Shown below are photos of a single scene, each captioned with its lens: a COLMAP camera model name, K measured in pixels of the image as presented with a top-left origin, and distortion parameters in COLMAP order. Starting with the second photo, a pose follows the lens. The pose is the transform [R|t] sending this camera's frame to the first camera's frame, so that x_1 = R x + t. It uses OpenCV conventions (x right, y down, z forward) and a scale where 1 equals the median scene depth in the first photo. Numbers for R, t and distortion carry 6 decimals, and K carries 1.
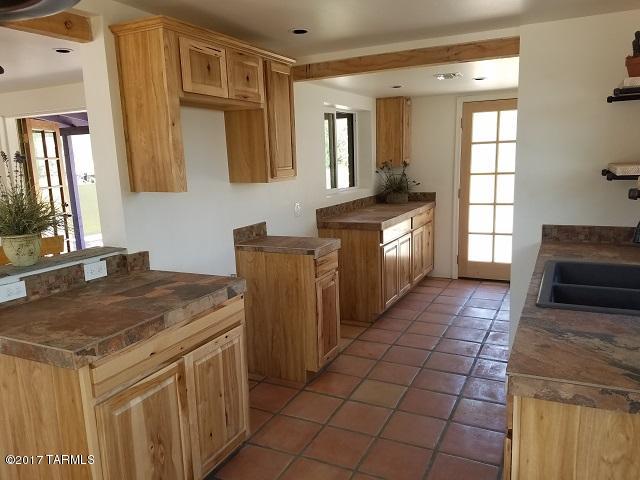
lens RADIAL K [[484.1, 0, 320.0], [0, 484.1, 240.0], [0, 0, 1]] dist [0.149433, -0.227946]
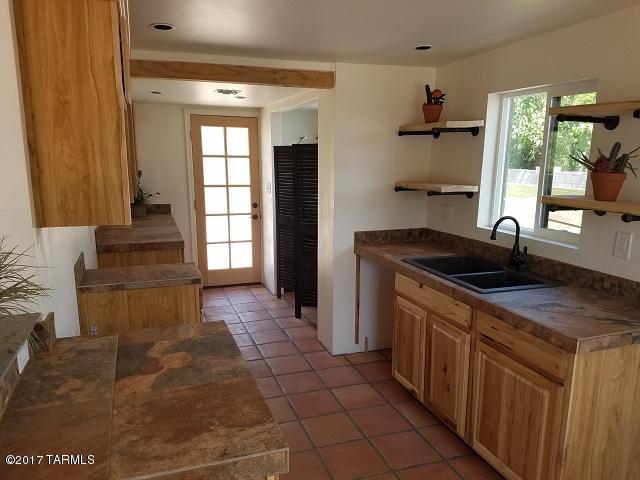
lens RADIAL K [[479.5, 0, 323.2], [0, 479.5, 252.3], [0, 0, 1]] dist [0.152327, -0.230151]
pose [[0.716331, -0.103179, 0.690090, -0.435912], [0.093538, 0.994279, 0.051566, -0.048580], [-0.691463, 0.027612, 0.721884, 0.192081]]
